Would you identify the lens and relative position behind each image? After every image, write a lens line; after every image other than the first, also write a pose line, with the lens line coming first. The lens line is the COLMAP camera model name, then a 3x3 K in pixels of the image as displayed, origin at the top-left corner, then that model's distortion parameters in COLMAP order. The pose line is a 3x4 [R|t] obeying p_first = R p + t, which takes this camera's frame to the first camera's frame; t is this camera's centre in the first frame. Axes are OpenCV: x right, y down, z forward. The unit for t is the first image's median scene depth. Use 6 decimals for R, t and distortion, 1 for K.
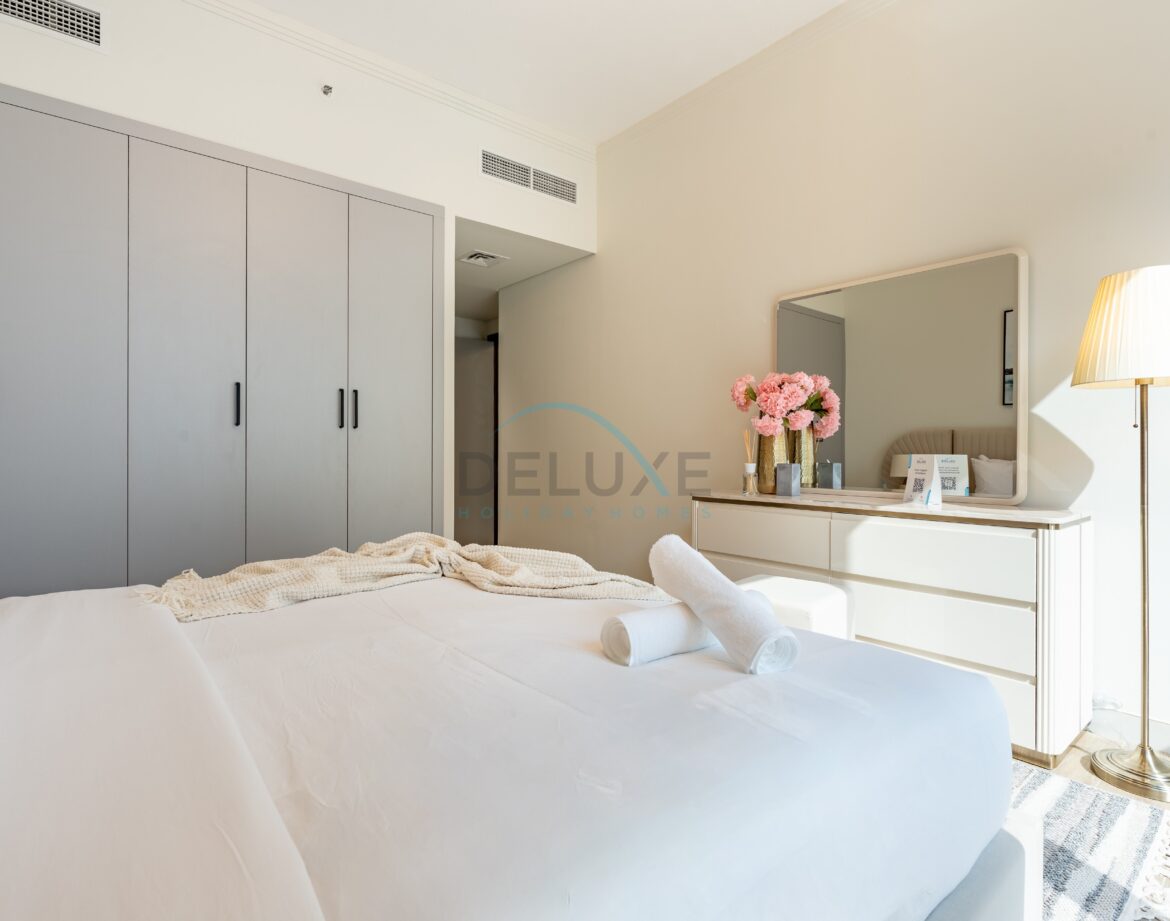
lens RADIAL K [[617.9, 0, 580.9], [0, 617.9, 457.2], [0, 0, 1]] dist [-0.016610, 0.003711]
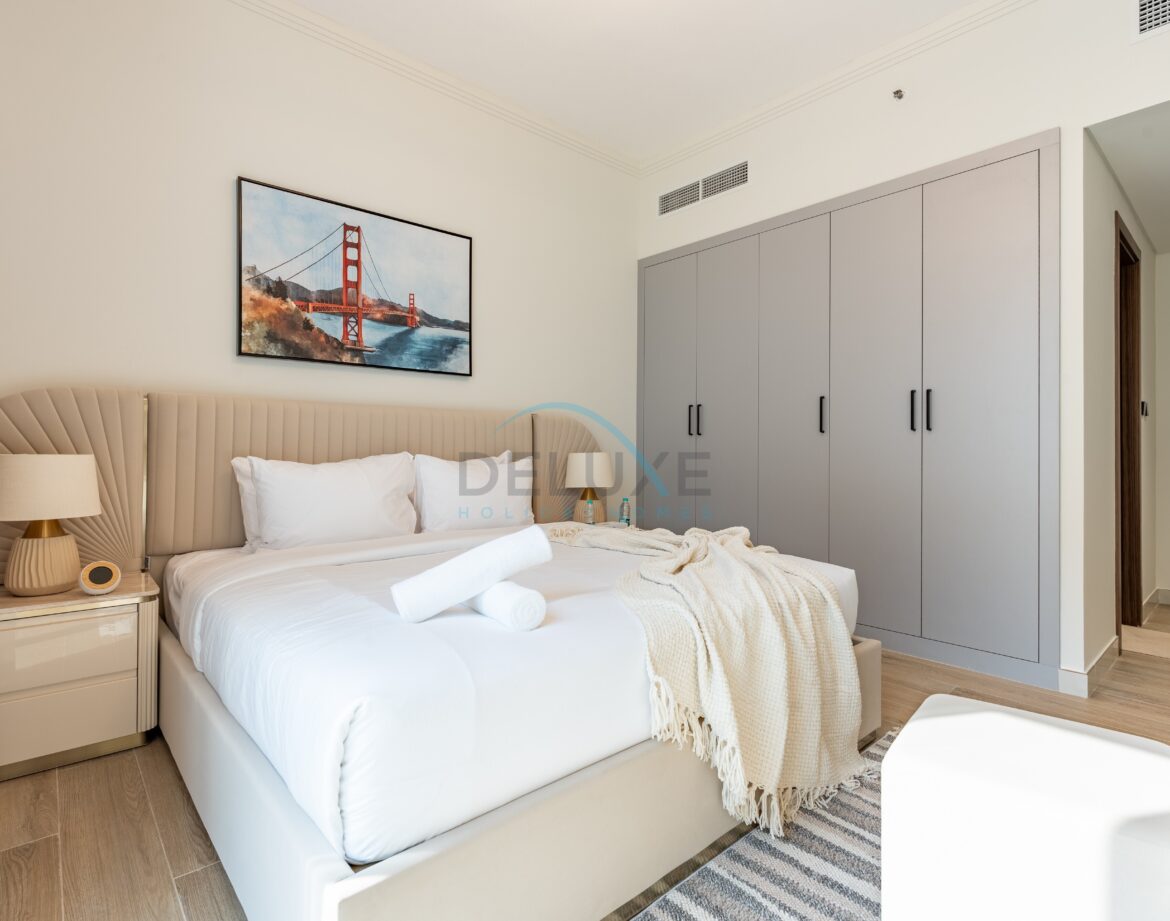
lens RADIAL K [[617.9, 0, 581.3], [0, 617.9, 451.5], [0, 0, 1]] dist [-0.016610, 0.003711]
pose [[0.035328, -0.004013, -0.999368, 0.893308], [-0.013848, 0.999894, -0.004504, -0.005278], [0.999280, 0.013998, 0.035269, 0.724864]]
